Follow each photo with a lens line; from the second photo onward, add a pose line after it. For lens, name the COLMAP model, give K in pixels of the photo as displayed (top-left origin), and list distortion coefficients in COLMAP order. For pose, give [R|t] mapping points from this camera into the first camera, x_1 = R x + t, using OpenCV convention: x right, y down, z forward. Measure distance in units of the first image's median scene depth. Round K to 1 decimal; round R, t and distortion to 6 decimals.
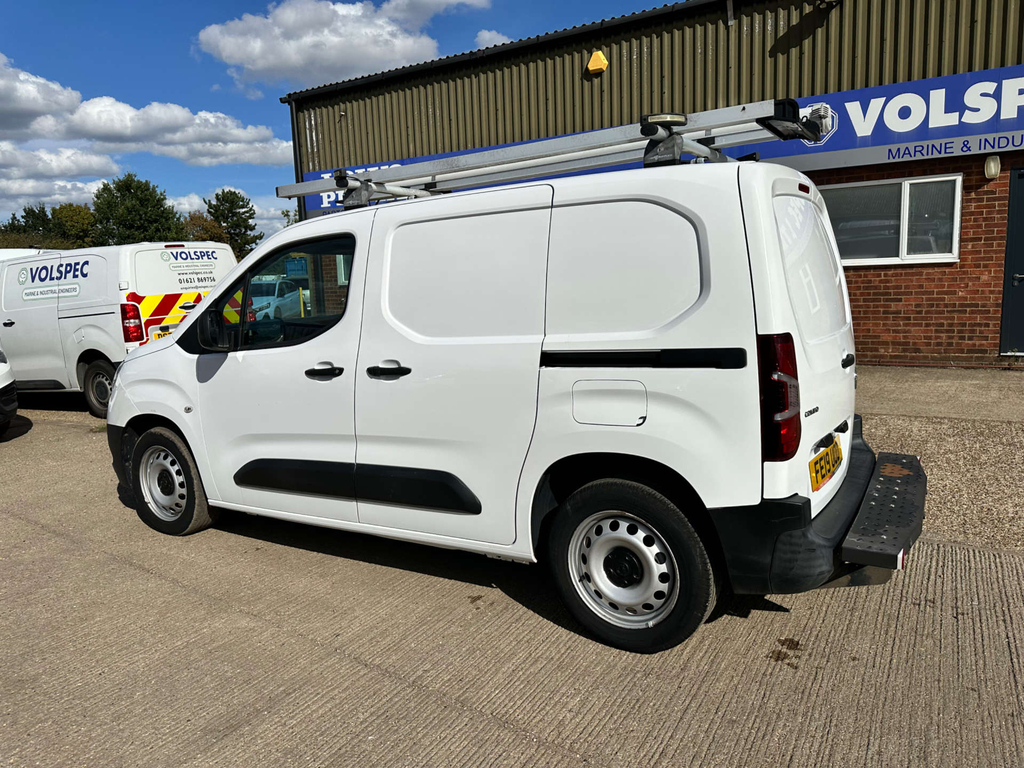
lens RADIAL K [[728.6, 0, 511.7], [0, 728.6, 377.8], [0, 0, 1]] dist [0.031995, -0.033554]
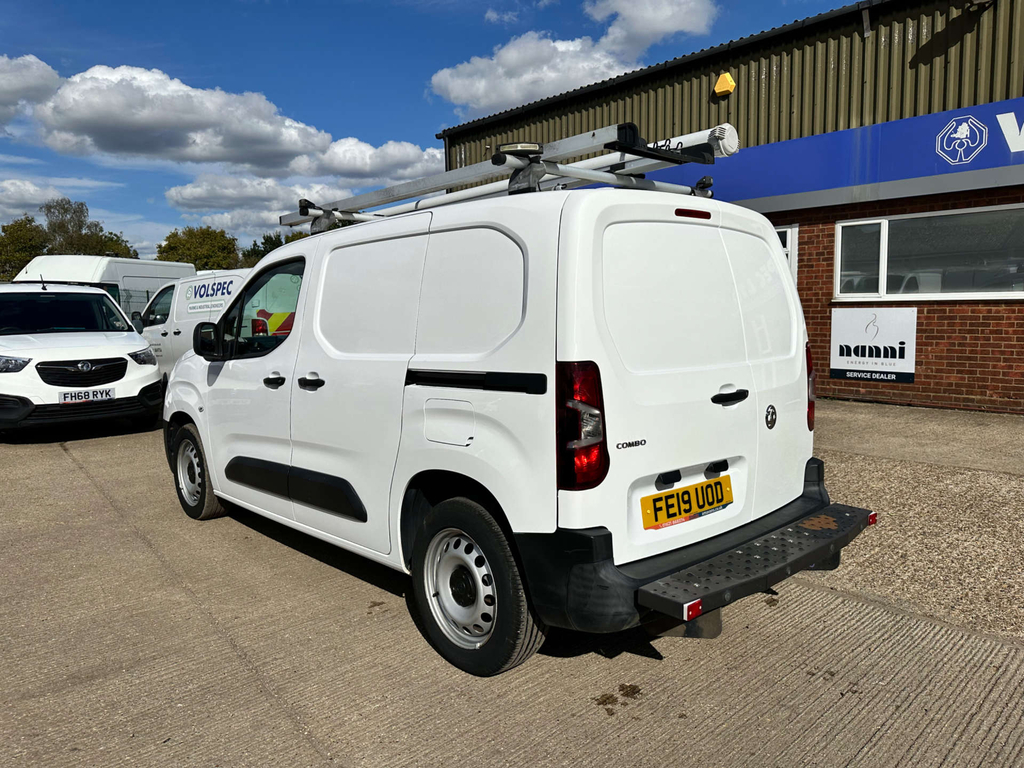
lens RADIAL K [[727.5, 0, 512.3], [0, 727.5, 376.7], [0, 0, 1]] dist [0.050071, -0.055652]
pose [[0.962227, 0.050091, -0.267601, 0.307285], [-0.059830, 0.997806, -0.028358, -0.003354], [0.265594, 0.043297, 0.963112, 0.020220]]
